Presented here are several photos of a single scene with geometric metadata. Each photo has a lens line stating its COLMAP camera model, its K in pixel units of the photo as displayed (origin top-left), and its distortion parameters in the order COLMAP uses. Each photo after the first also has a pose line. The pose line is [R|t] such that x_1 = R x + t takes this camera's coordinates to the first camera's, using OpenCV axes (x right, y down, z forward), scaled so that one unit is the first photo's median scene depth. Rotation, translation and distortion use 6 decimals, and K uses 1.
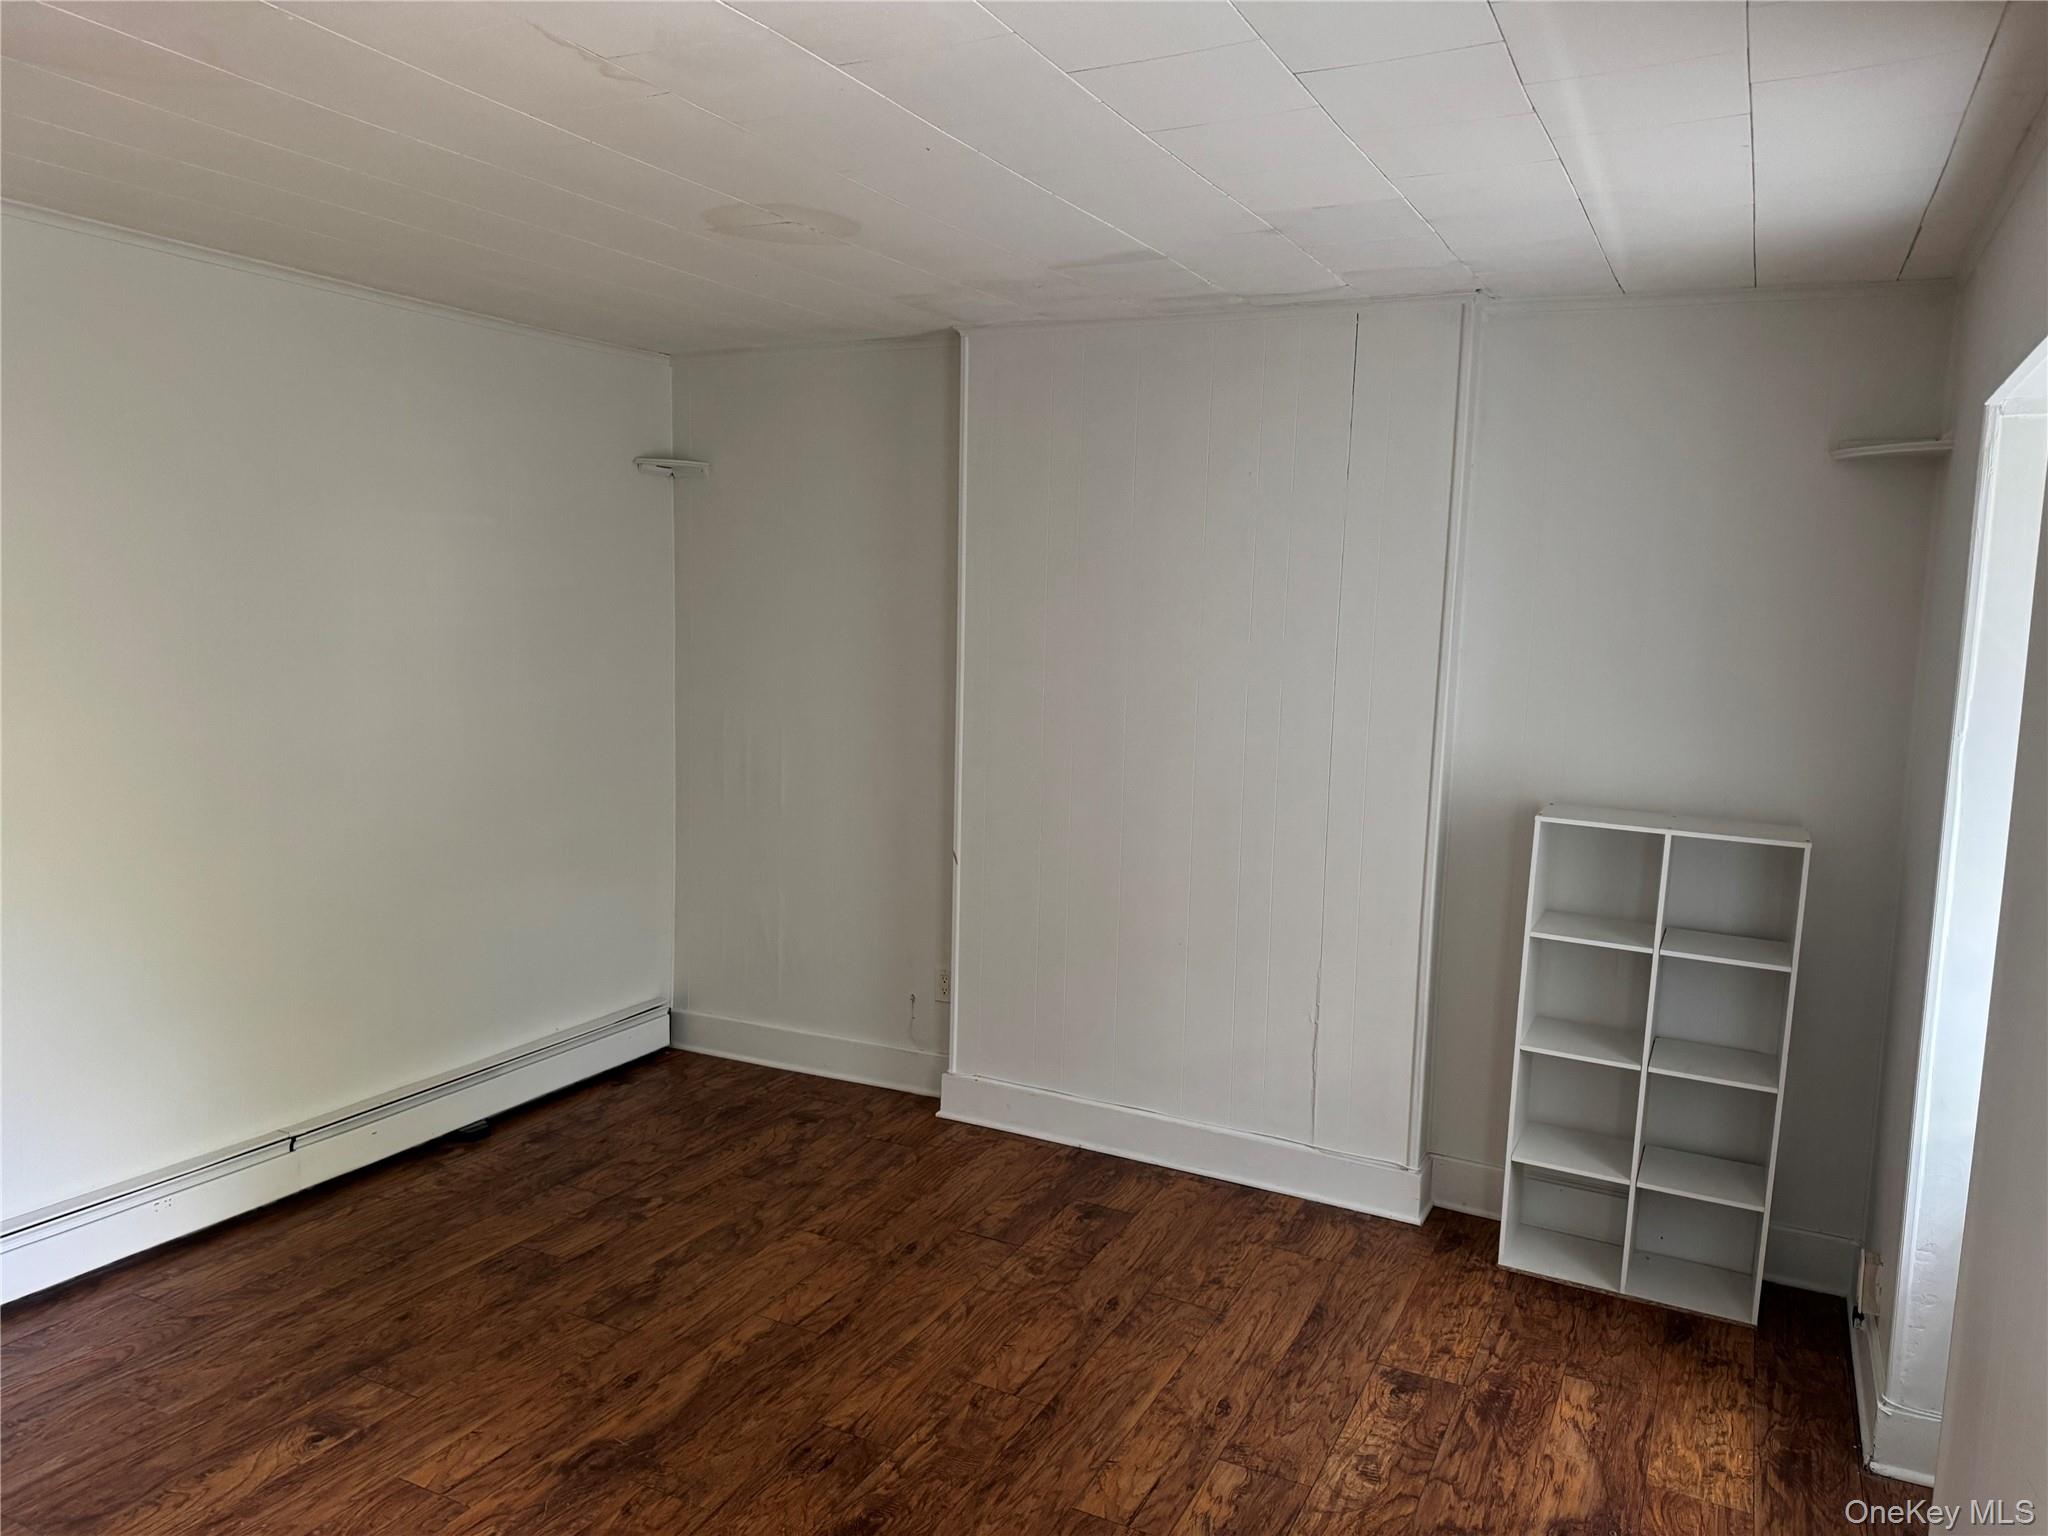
lens RADIAL K [[1484.0, 0, 1024.0], [0, 1484.0, 768.0], [0, 0, 1]] dist [0.073186, -0.117040]
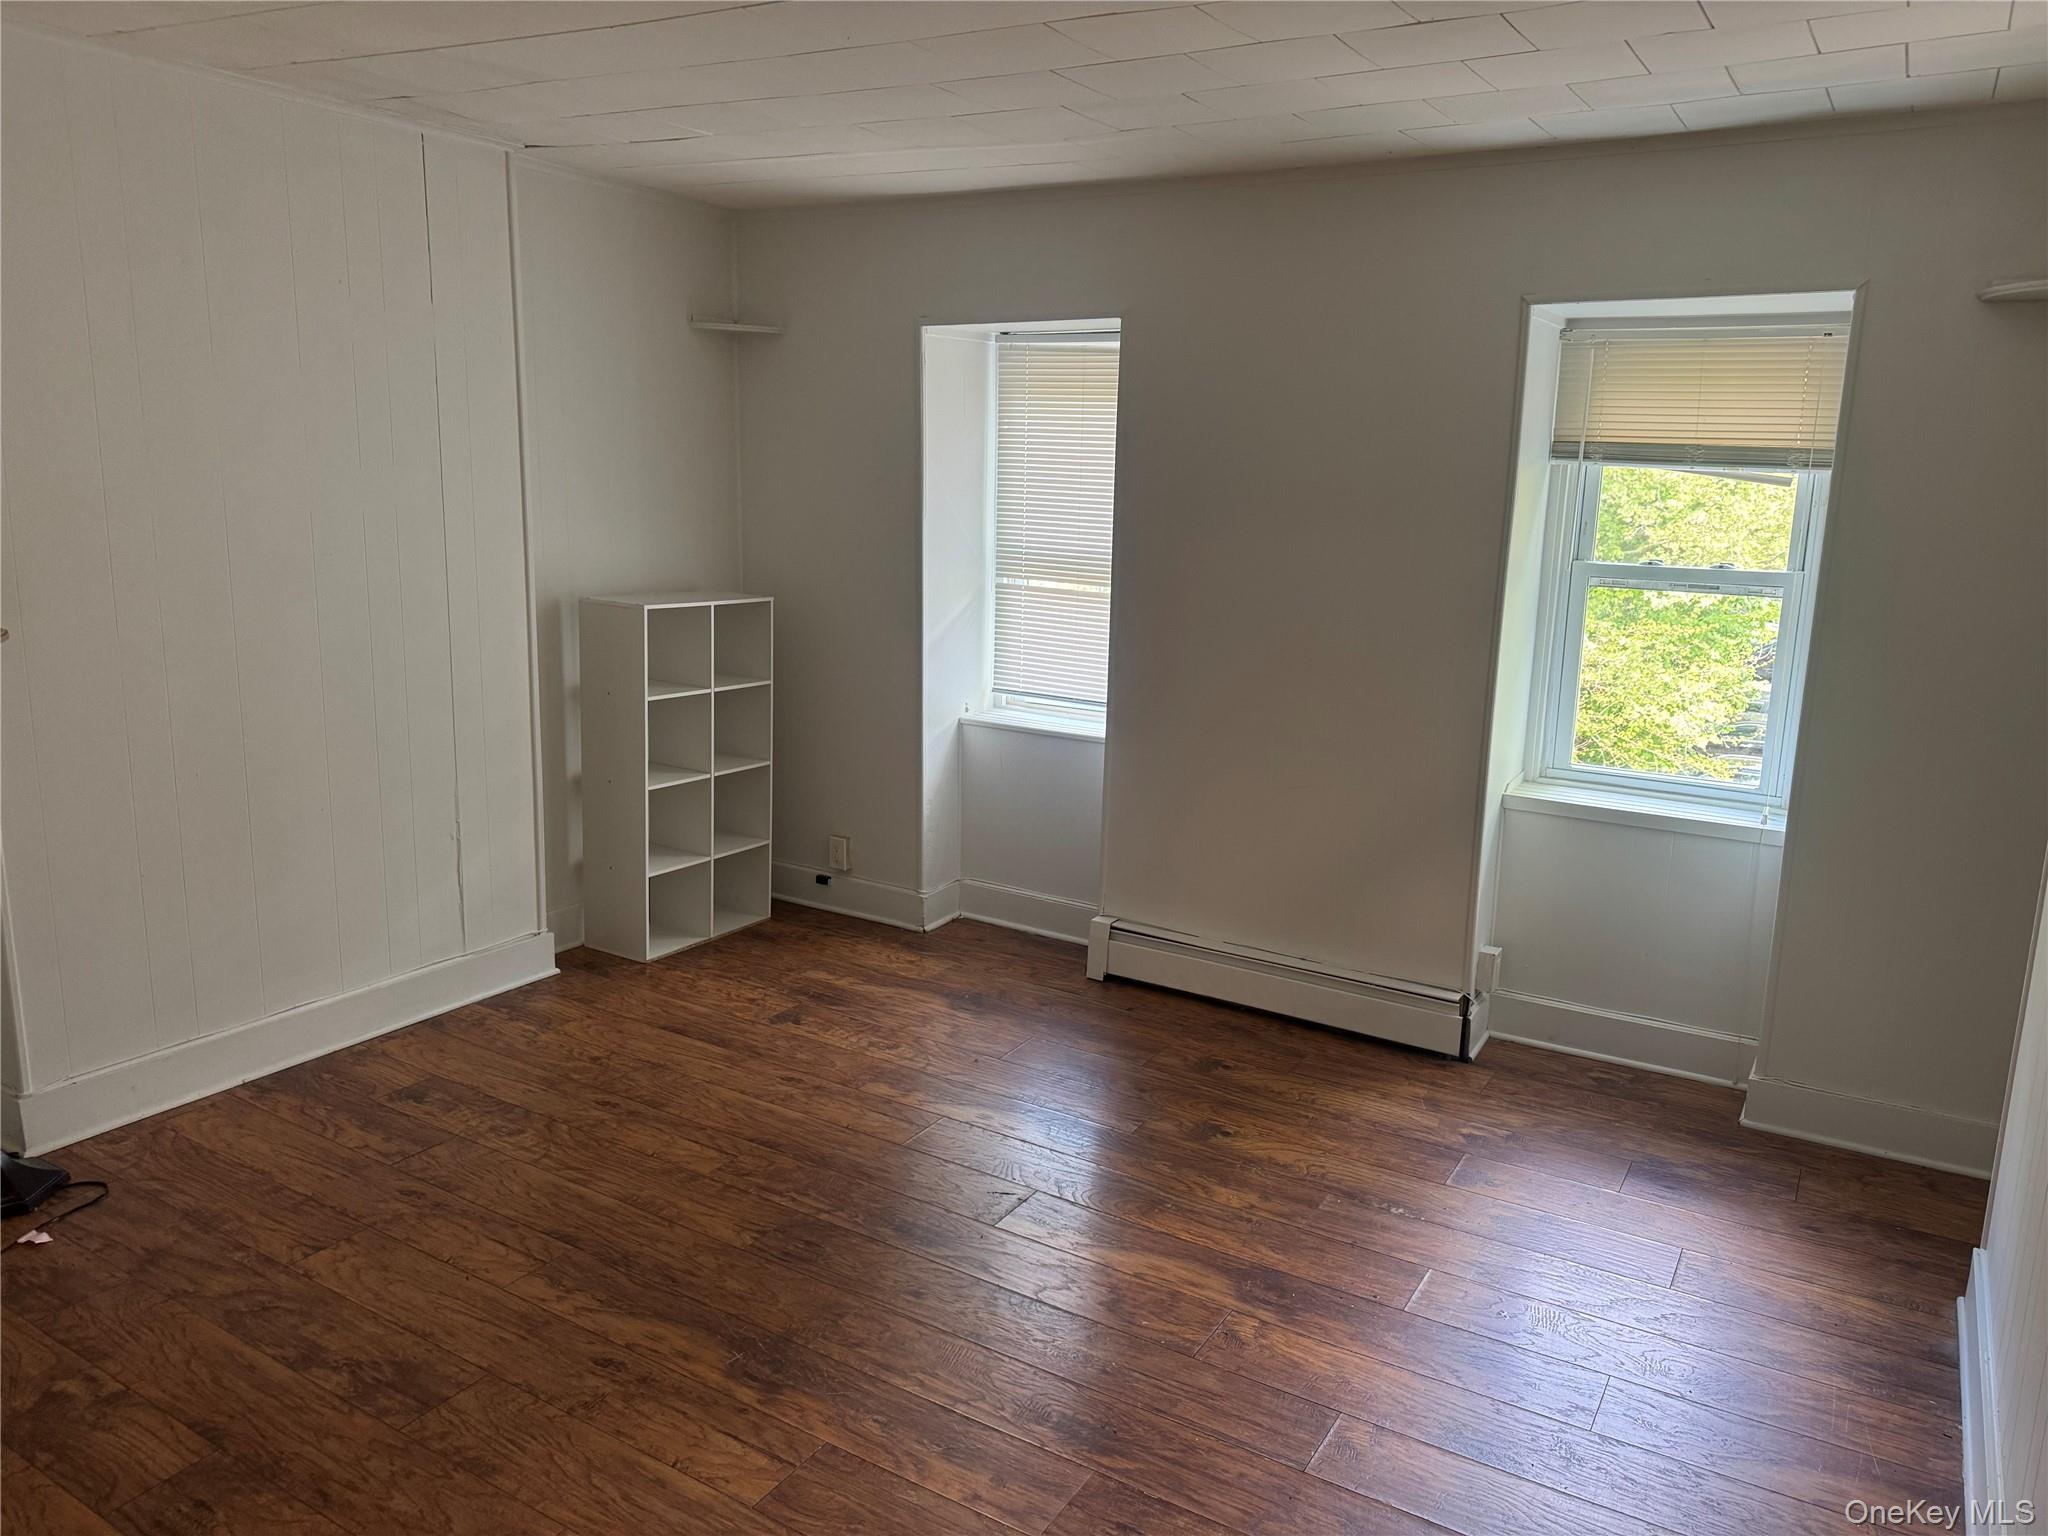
lens RADIAL K [[1484.0, 0, 1024.0], [0, 1484.0, 768.0], [0, 0, 1]] dist [0.073186, -0.117040]
pose [[0.063199, -0.233064, 0.970405, -0.917396], [0.088972, 0.969793, 0.227123, -0.095020], [-0.994027, 0.071985, 0.082026, 0.599045]]
